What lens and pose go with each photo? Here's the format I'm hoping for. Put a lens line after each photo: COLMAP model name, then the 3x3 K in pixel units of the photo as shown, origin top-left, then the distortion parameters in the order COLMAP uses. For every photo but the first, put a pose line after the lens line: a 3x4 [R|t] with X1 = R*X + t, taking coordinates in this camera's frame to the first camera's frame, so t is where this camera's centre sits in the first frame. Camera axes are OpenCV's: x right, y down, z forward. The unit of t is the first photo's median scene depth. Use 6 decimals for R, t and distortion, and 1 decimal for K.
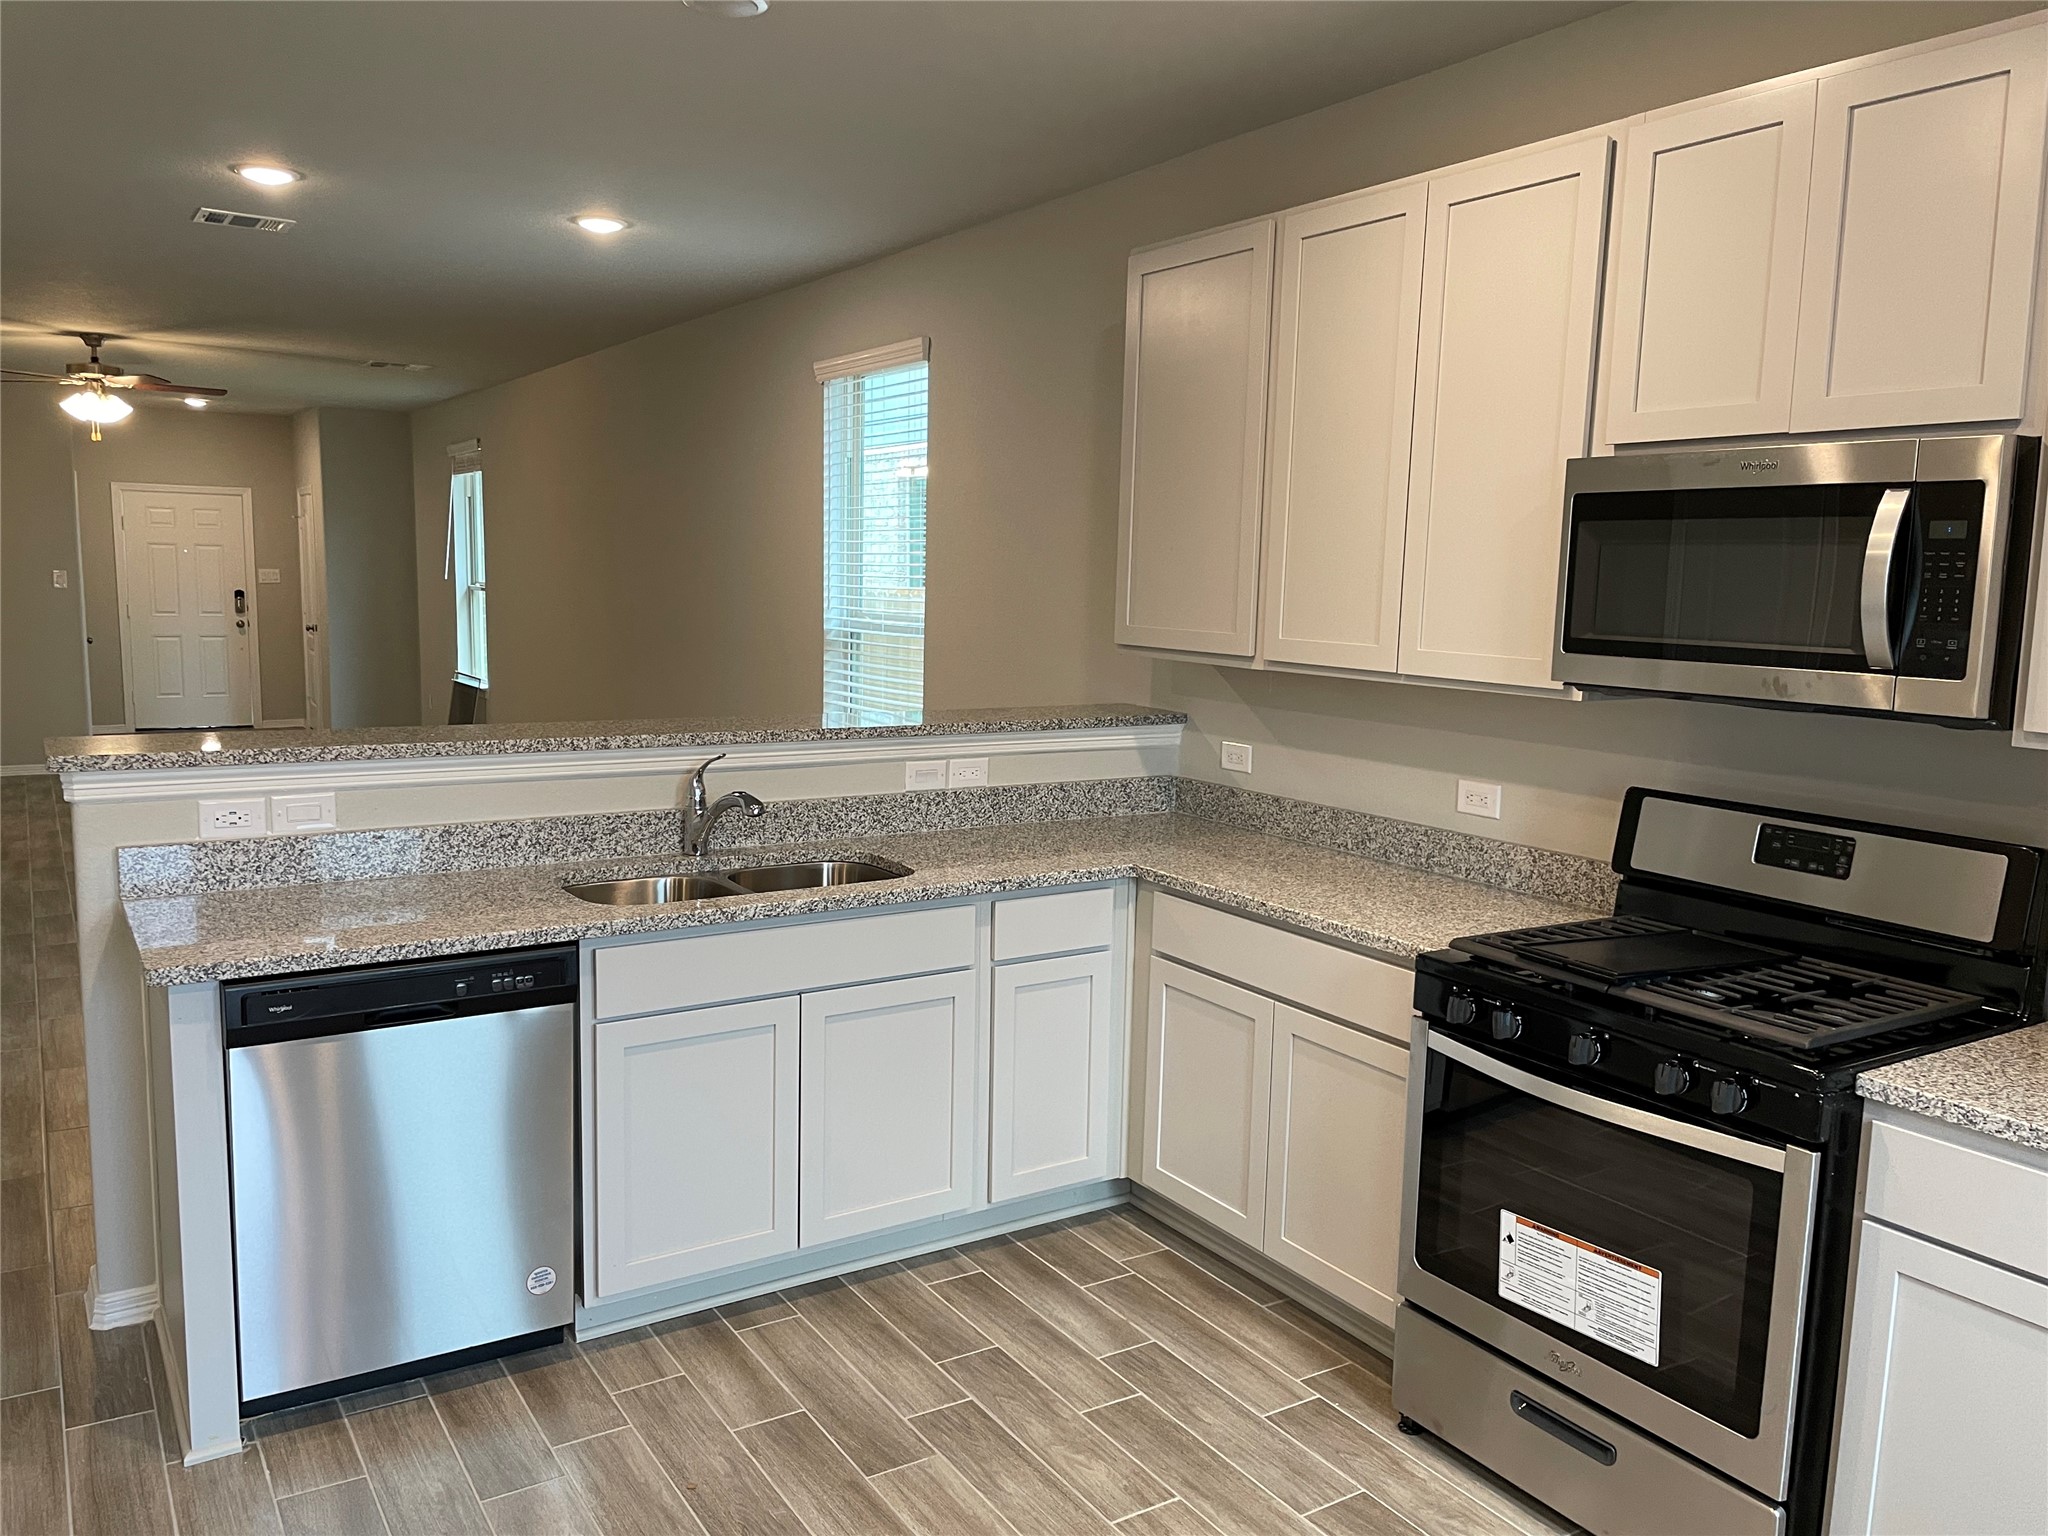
lens RADIAL K [[1544.7, 0, 1023.5], [0, 1544.7, 771.3], [0, 0, 1]] dist [0.004041, -0.013407]
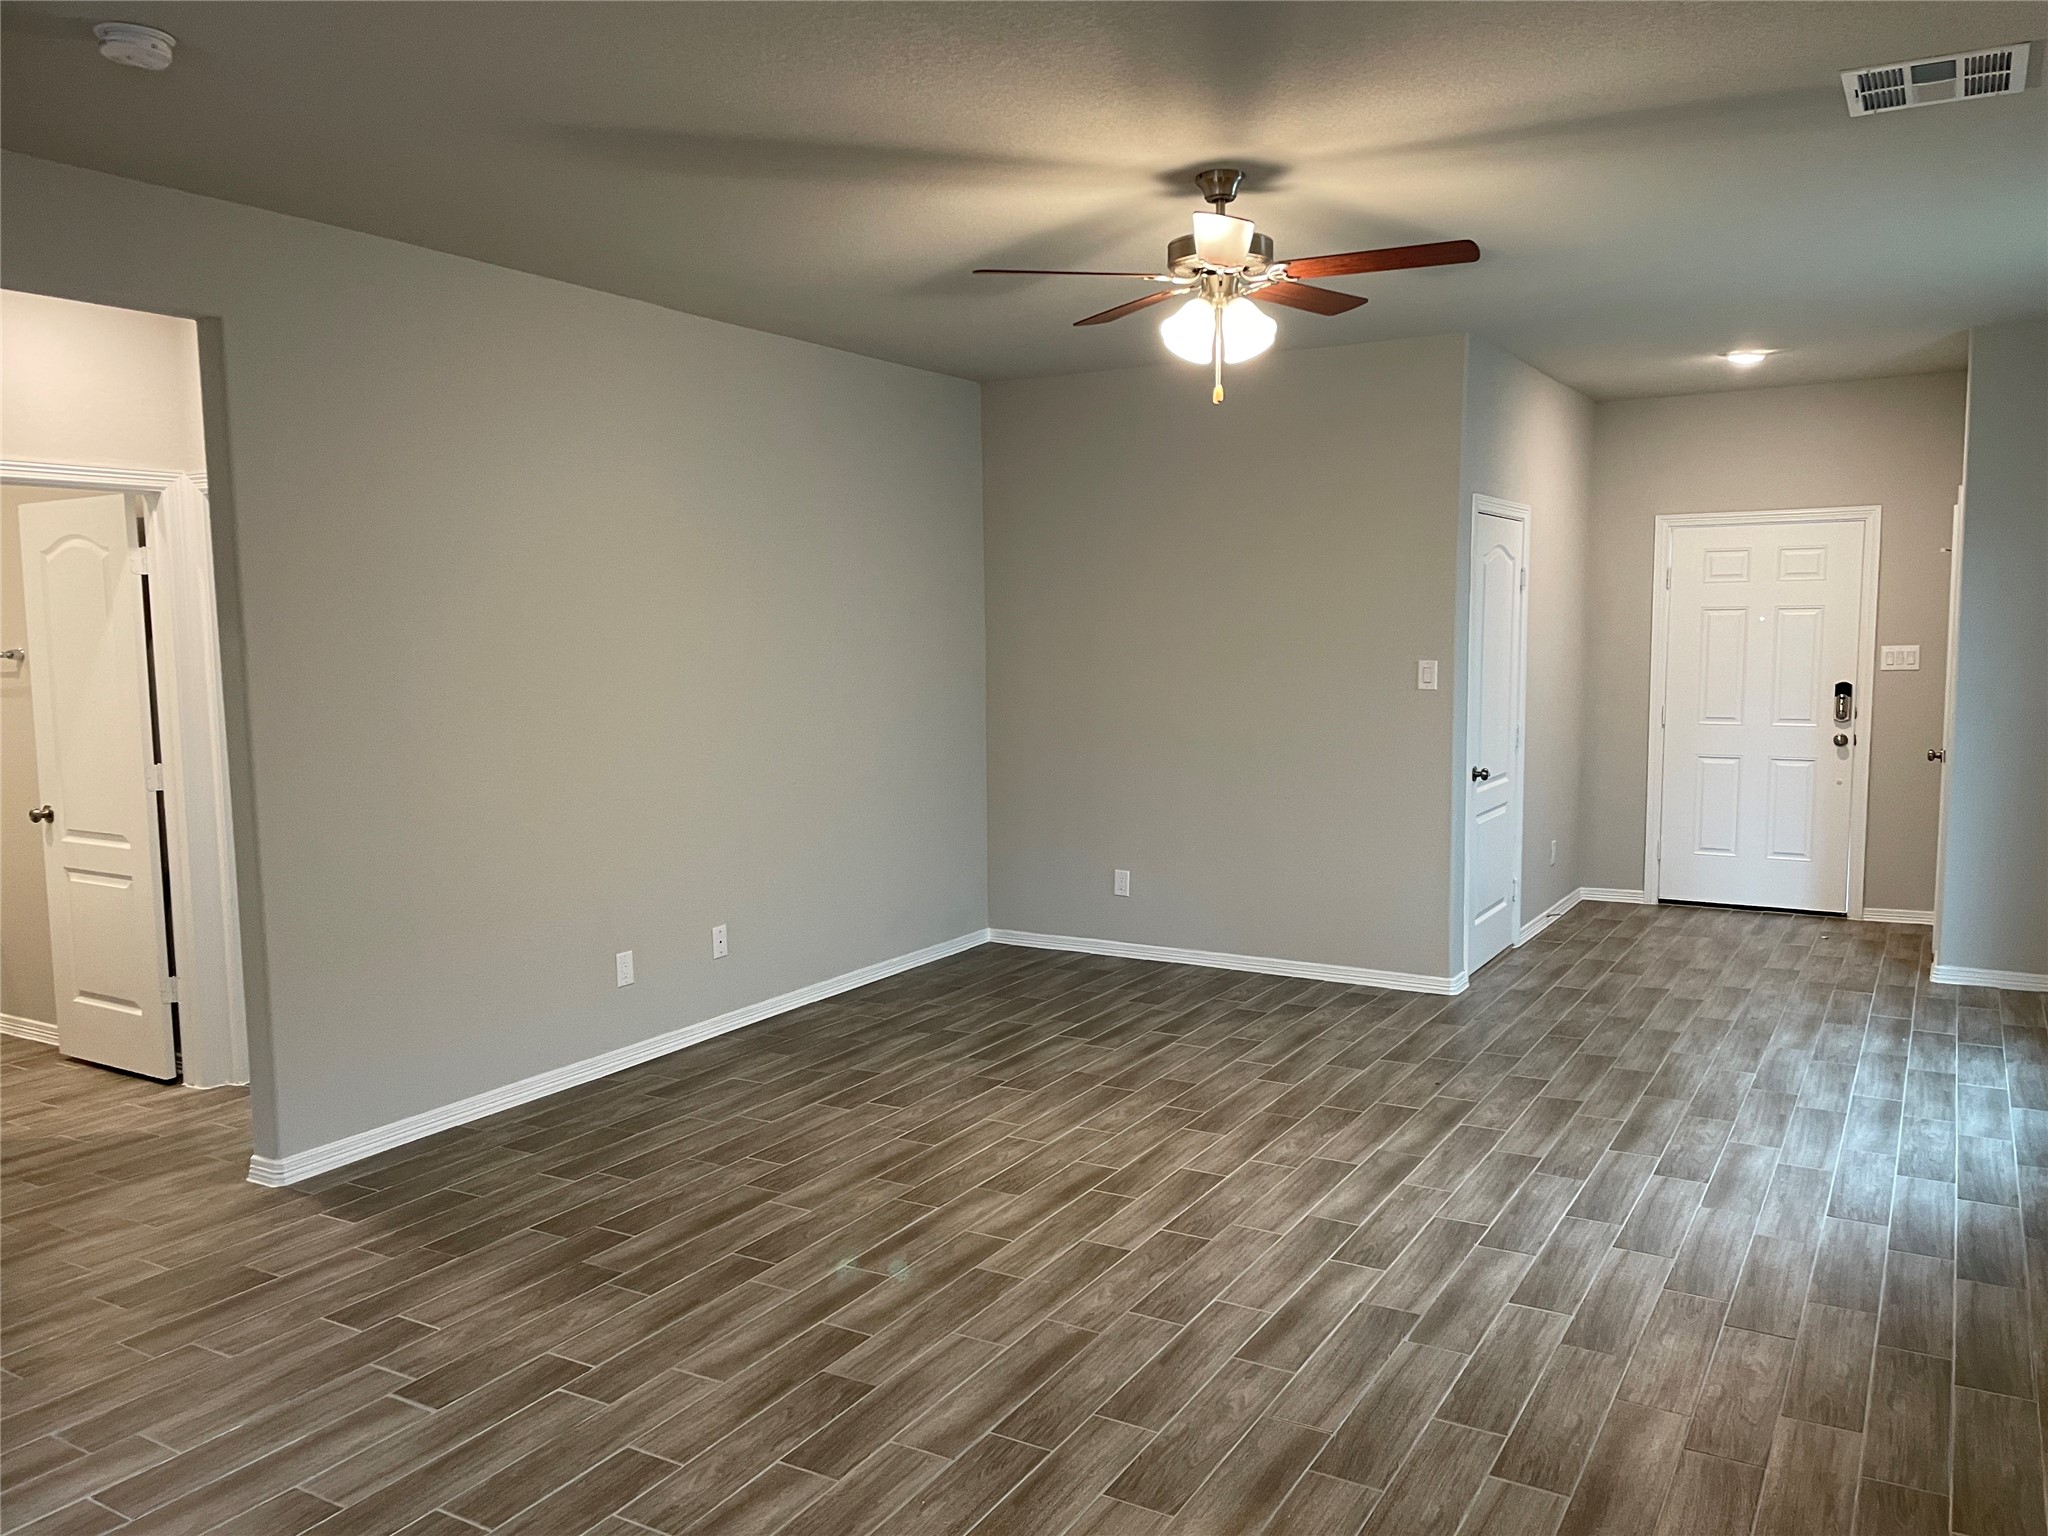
lens RADIAL K [[1544.7, 0, 1025.4], [0, 1544.7, 767.8], [0, 0, 1]] dist [0.004041, -0.013407]
pose [[0.447482, 0.058662, -0.892367, -0.125092], [-0.094713, 0.995343, 0.017937, -0.066410], [0.889264, 0.076492, 0.450954, 0.466145]]
